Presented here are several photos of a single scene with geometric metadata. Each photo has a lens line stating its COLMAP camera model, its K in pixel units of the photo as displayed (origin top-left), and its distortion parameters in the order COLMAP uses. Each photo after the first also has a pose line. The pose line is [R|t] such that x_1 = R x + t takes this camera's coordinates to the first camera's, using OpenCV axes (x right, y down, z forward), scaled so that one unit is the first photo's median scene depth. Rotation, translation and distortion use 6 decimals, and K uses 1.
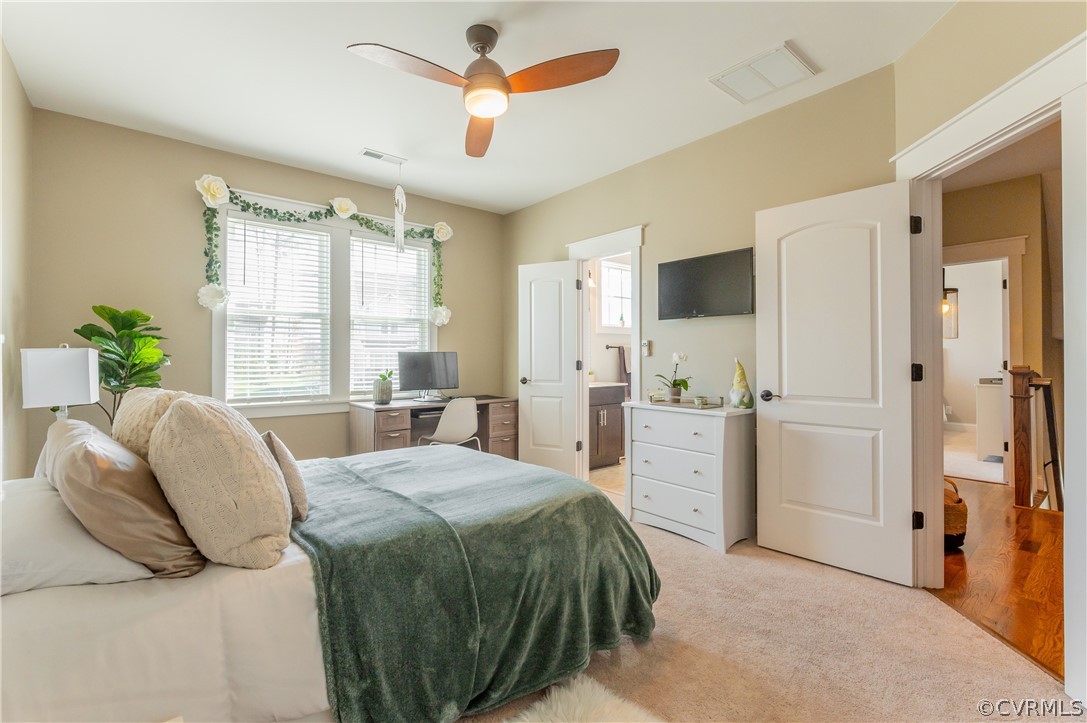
lens RADIAL K [[486.7, 0, 542.0], [0, 486.7, 358.0], [0, 0, 1]] dist [0.004982, -0.001798]
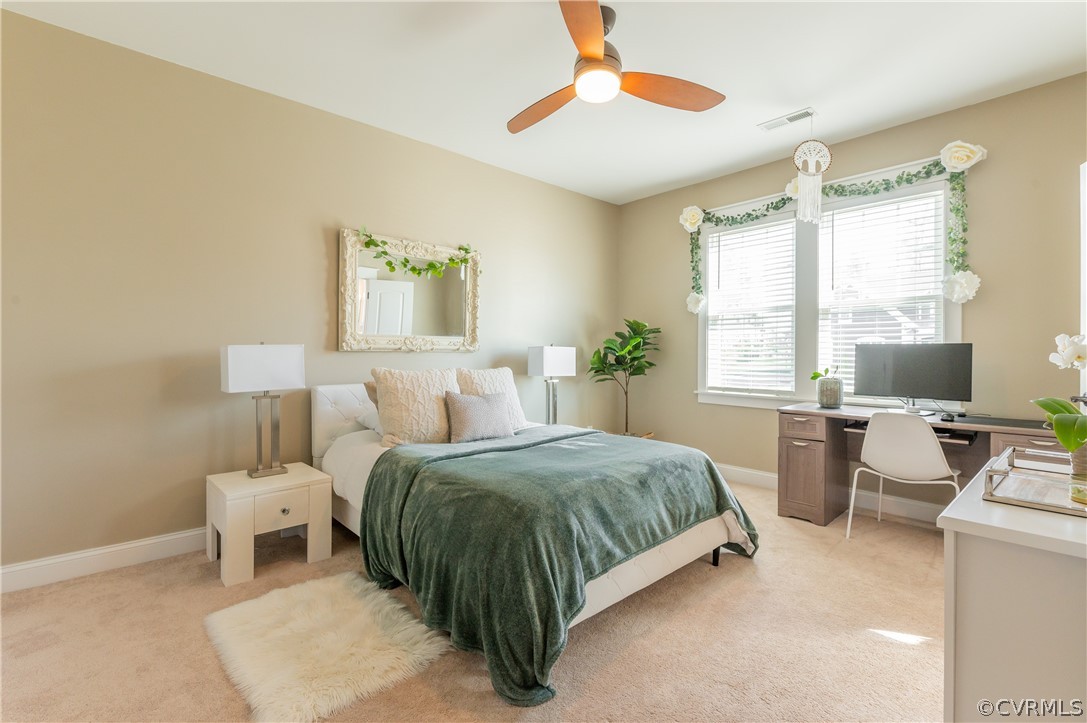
lens RADIAL K [[486.7, 0, 543.8], [0, 486.7, 352.5], [0, 0, 1]] dist [0.004982, -0.001798]
pose [[0.047781, -0.001207, -0.998857, 0.475075], [-0.003964, 0.999991, -0.001398, 0.003674], [0.998850, 0.004026, 0.047776, 0.483714]]
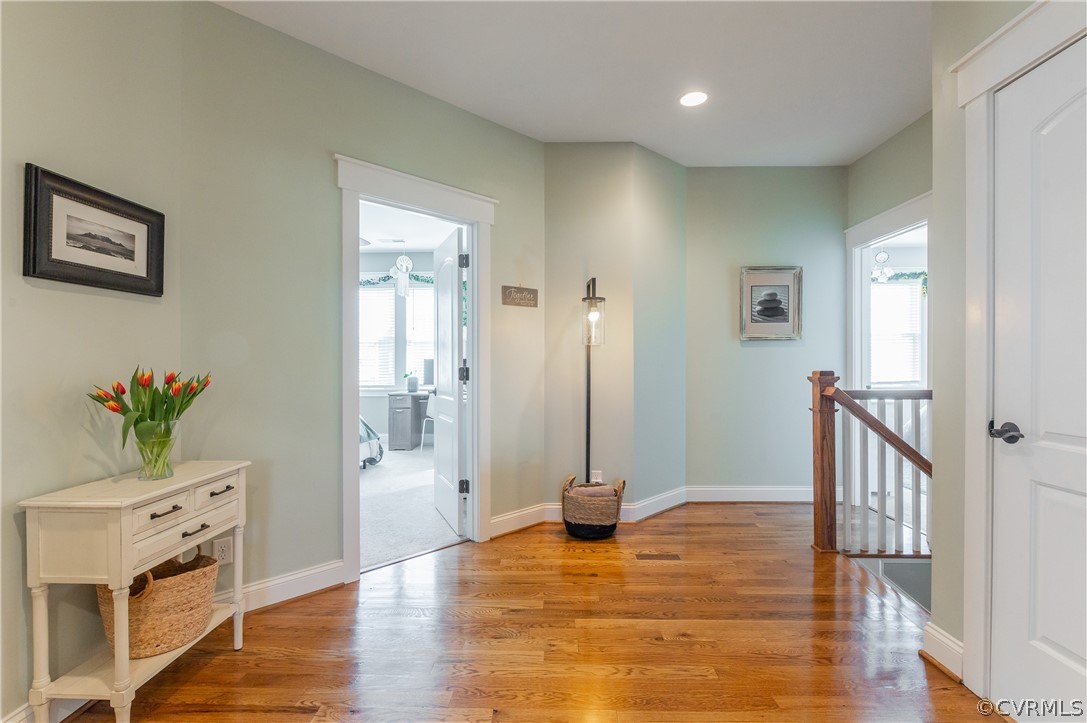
lens RADIAL K [[486.7, 0, 543.8], [0, 486.7, 360.7], [0, 0, 1]] dist [0.004982, -0.001798]
pose [[0.755958, -0.004218, -0.654606, 1.038700], [0.000926, 0.999985, -0.005375, 0.000232], [0.654619, 0.003457, 0.755951, 0.085812]]
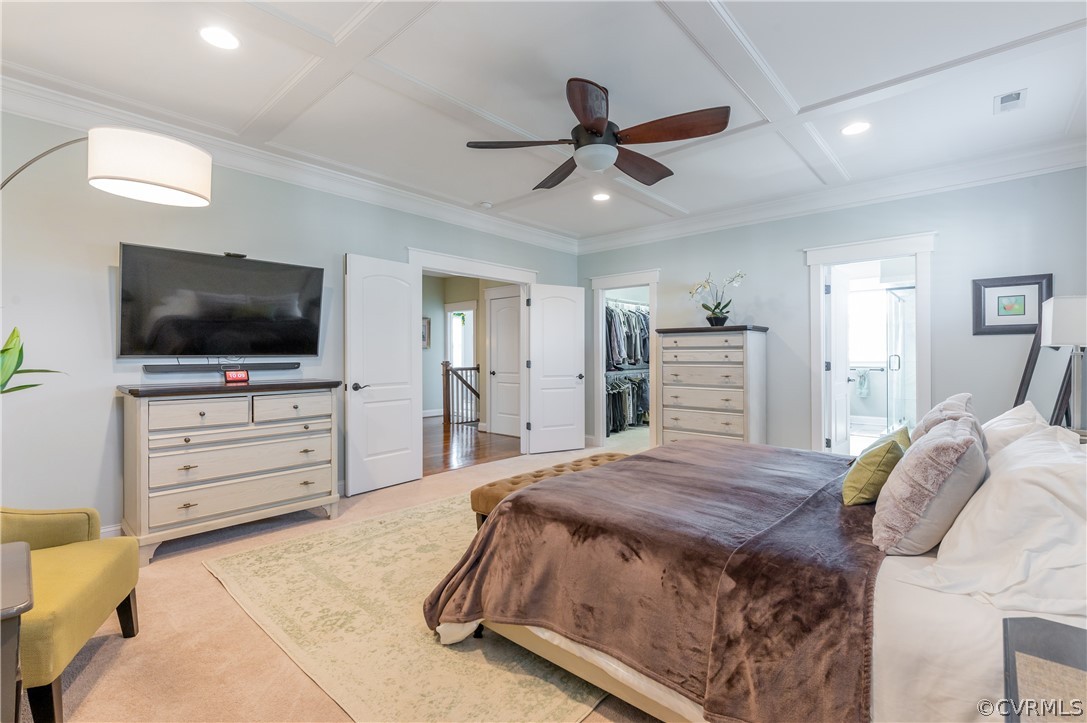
lens RADIAL K [[486.7, 0, 537.4], [0, 486.7, 357.2], [0, 0, 1]] dist [0.004982, -0.001798]
pose [[0.989795, 0.000107, 0.142501, 0.969874], [-0.000319, 0.999999, 0.001465, -0.006908], [-0.142501, -0.001496, 0.989794, -1.160869]]
